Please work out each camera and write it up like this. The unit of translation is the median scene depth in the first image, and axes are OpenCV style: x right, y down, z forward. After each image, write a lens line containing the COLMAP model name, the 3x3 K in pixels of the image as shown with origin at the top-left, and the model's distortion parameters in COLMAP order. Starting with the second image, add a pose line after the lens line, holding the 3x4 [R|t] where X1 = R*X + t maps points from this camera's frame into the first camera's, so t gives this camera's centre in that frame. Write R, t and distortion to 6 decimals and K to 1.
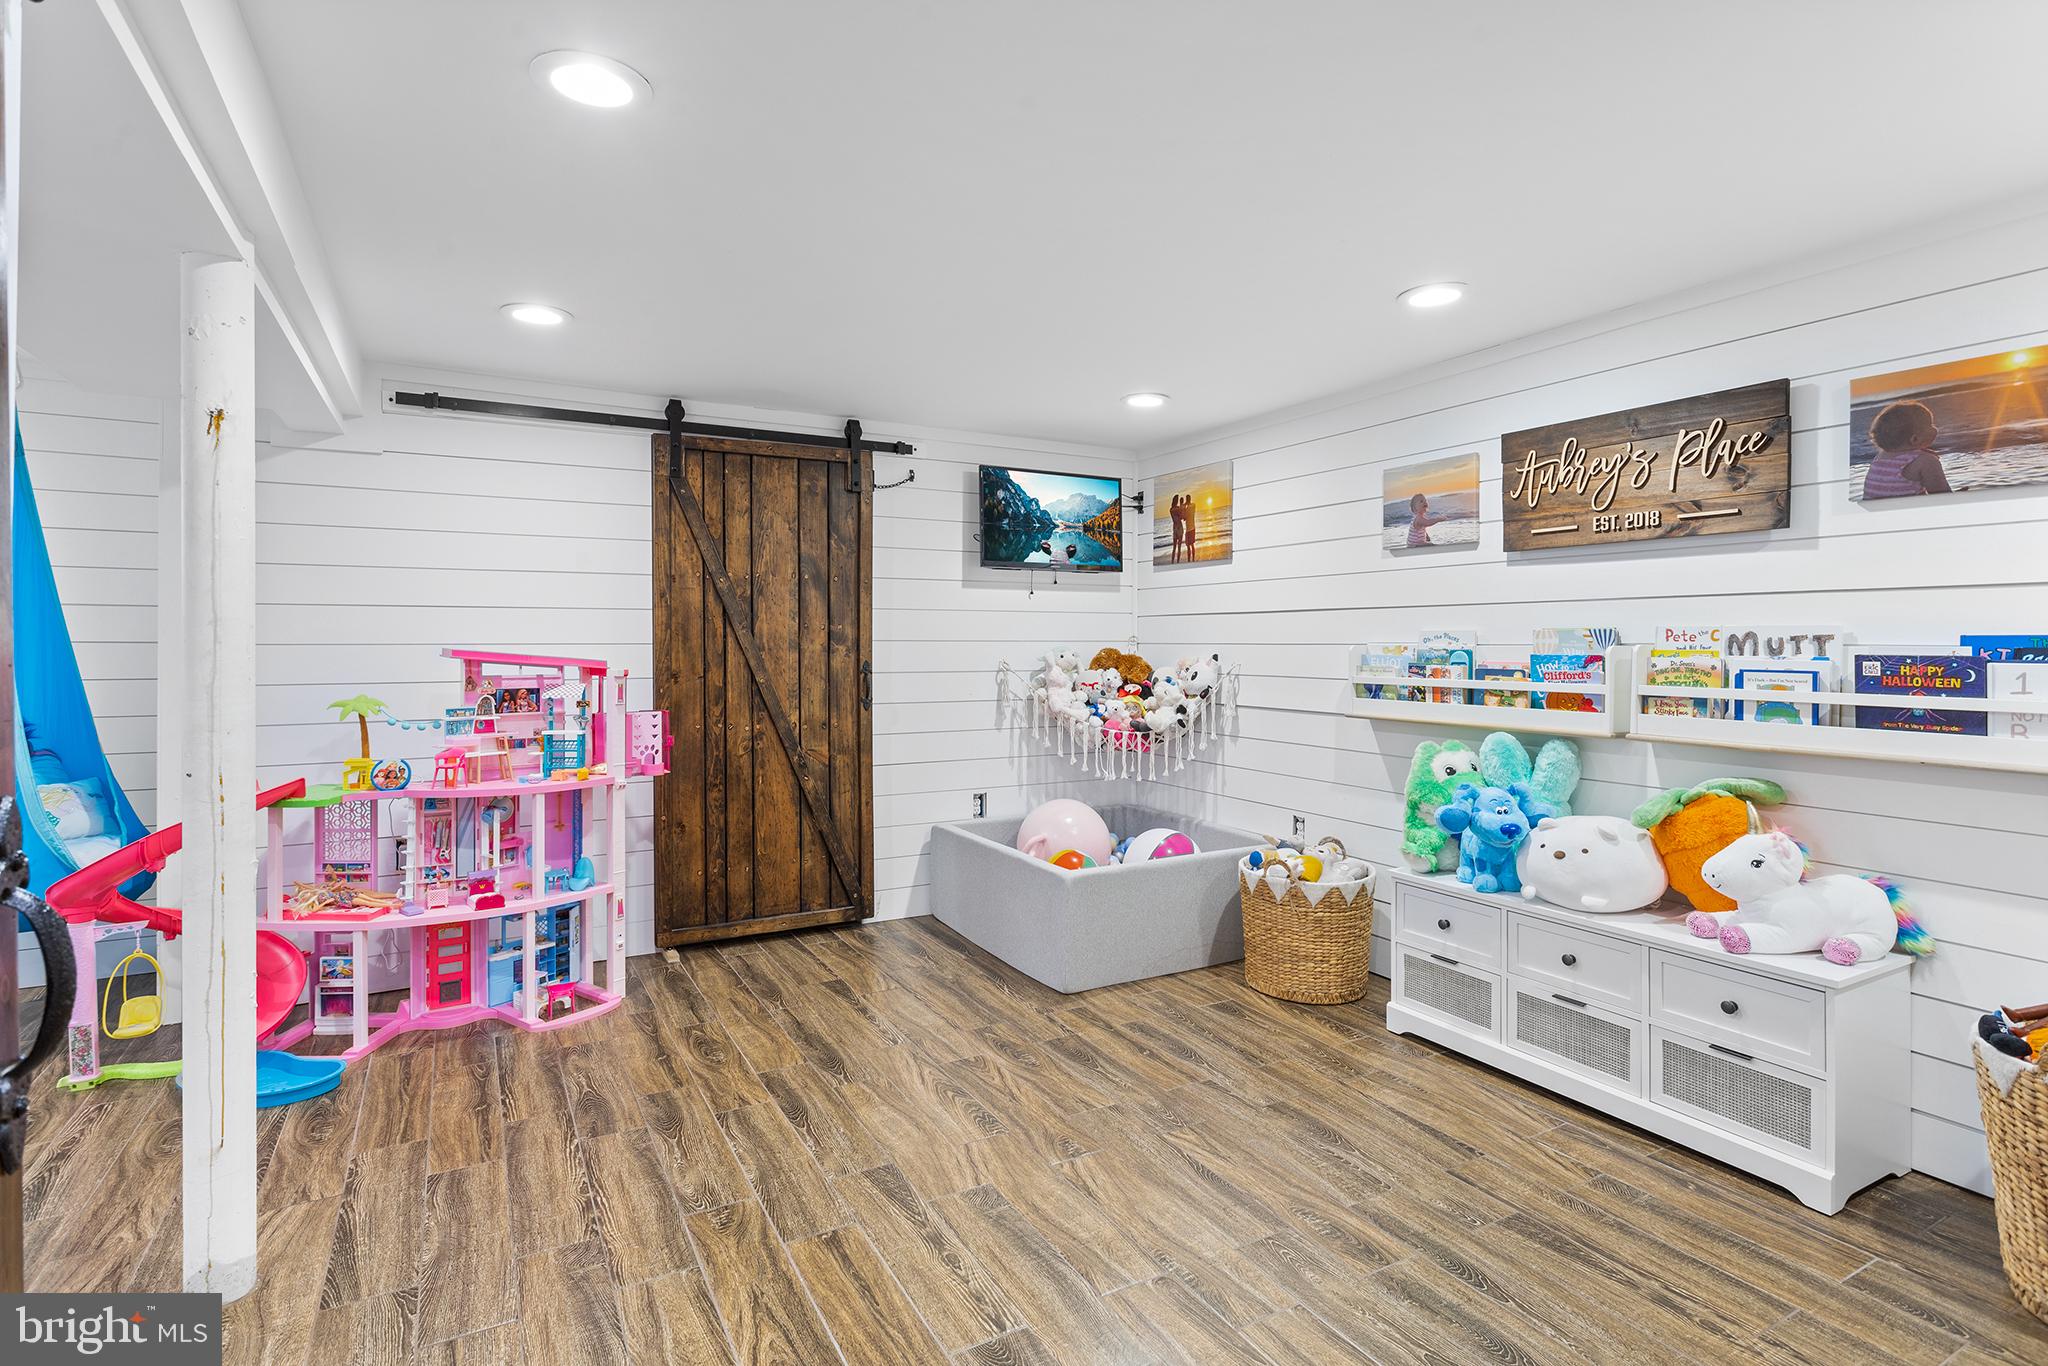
lens RADIAL K [[975.7, 0, 1026.2], [0, 975.7, 670.5], [0, 0, 1]] dist [-0.002028, 0.001338]
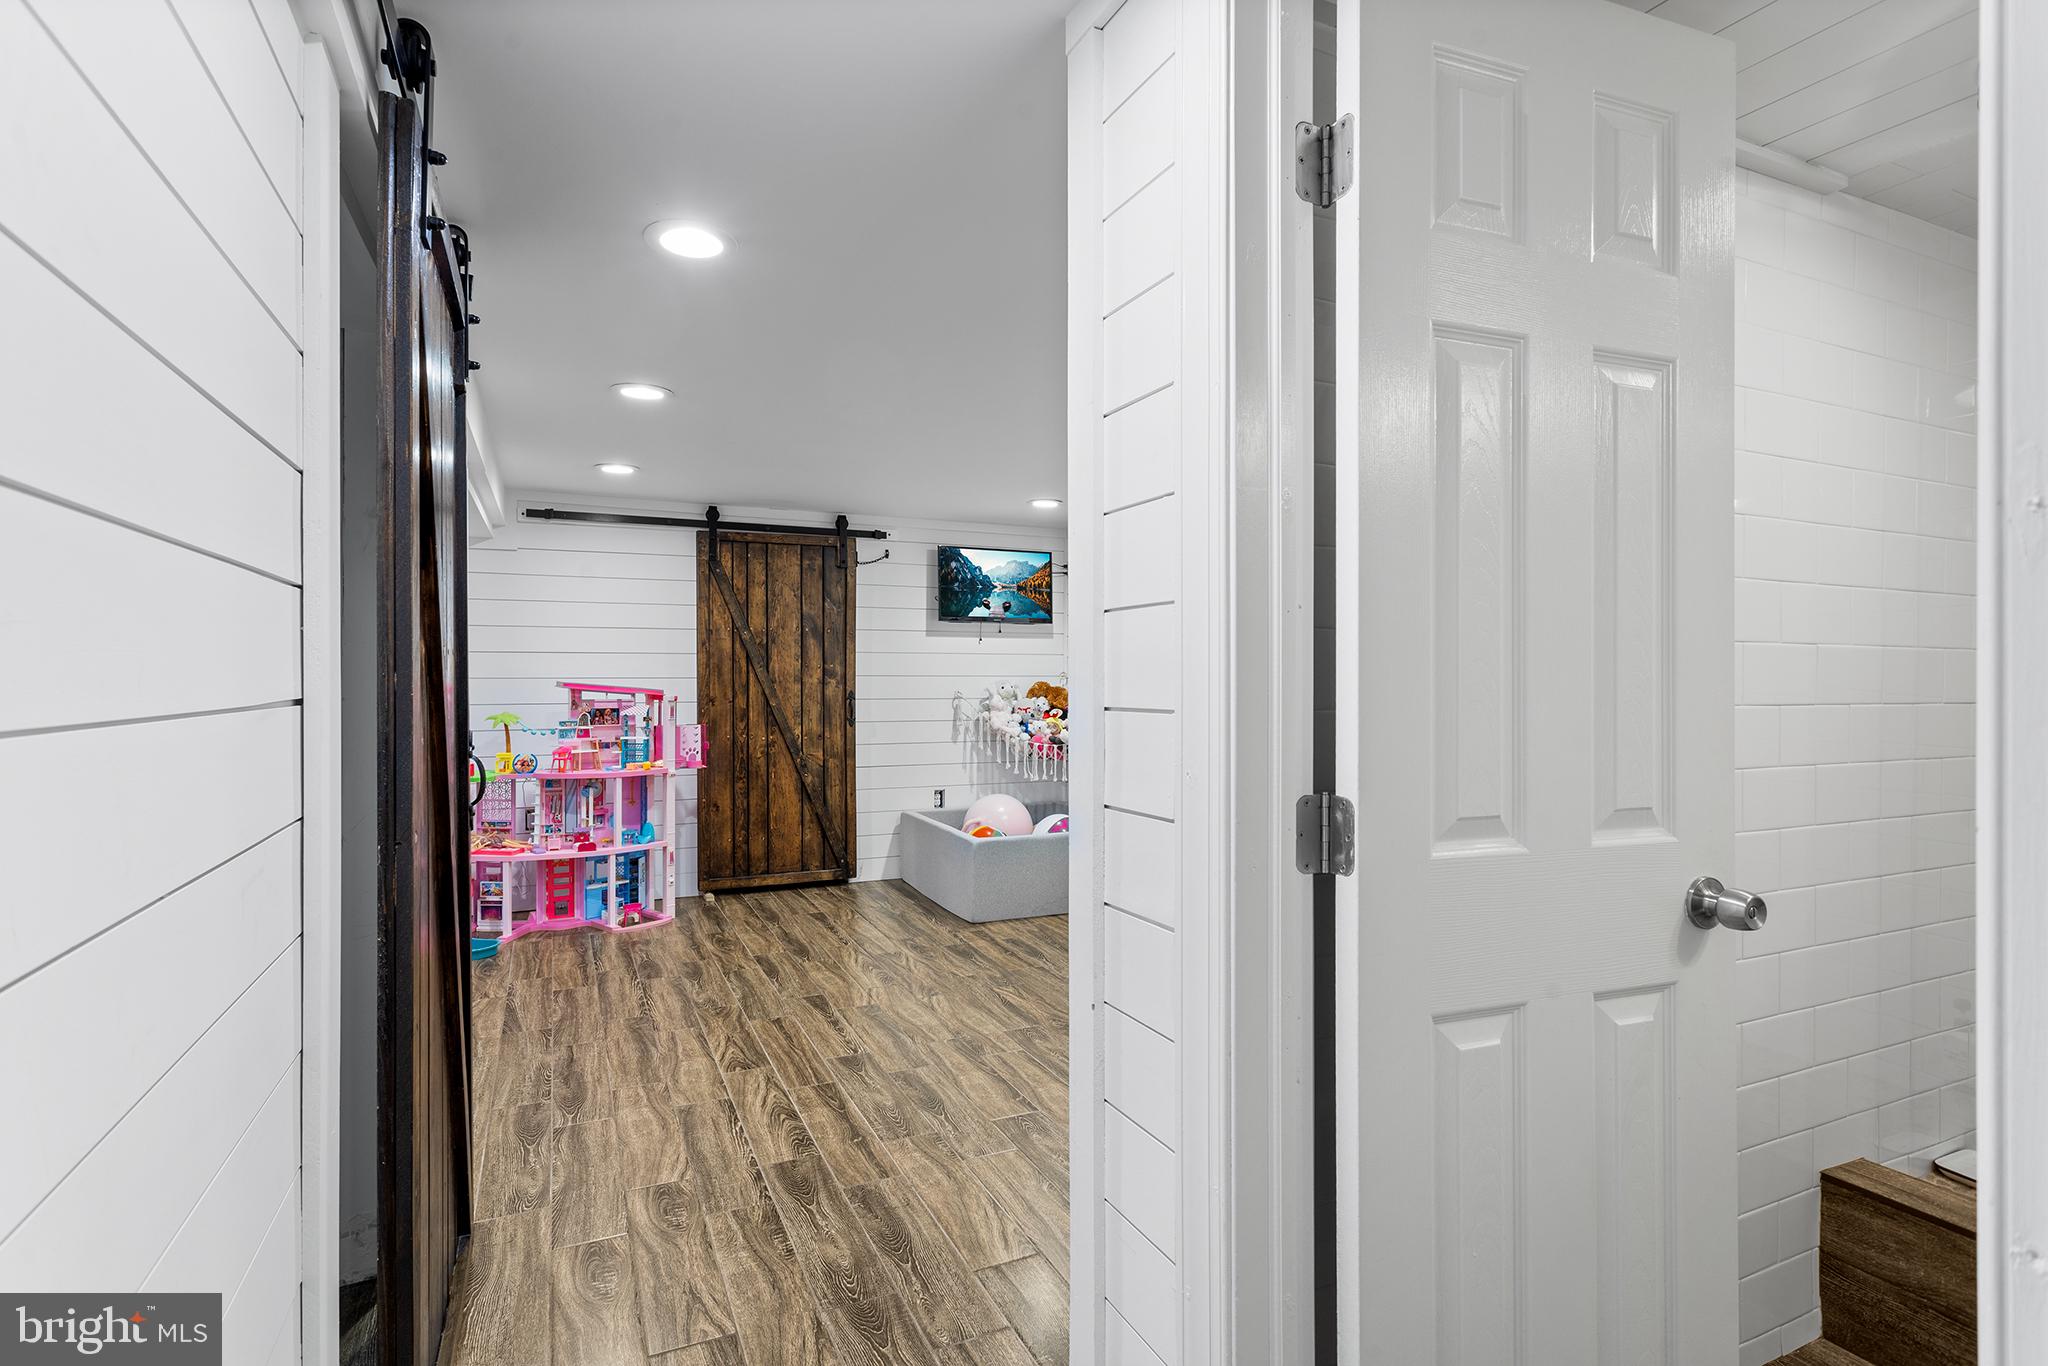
lens RADIAL K [[975.7, 0, 1028.4], [0, 975.7, 702.2], [0, 0, 1]] dist [-0.002028, 0.001338]
pose [[0.997404, 0.004864, -0.071846, 0.231863], [-0.004556, 0.999980, 0.004437, -0.000425], [0.071866, -0.004098, 0.997406, -0.441552]]
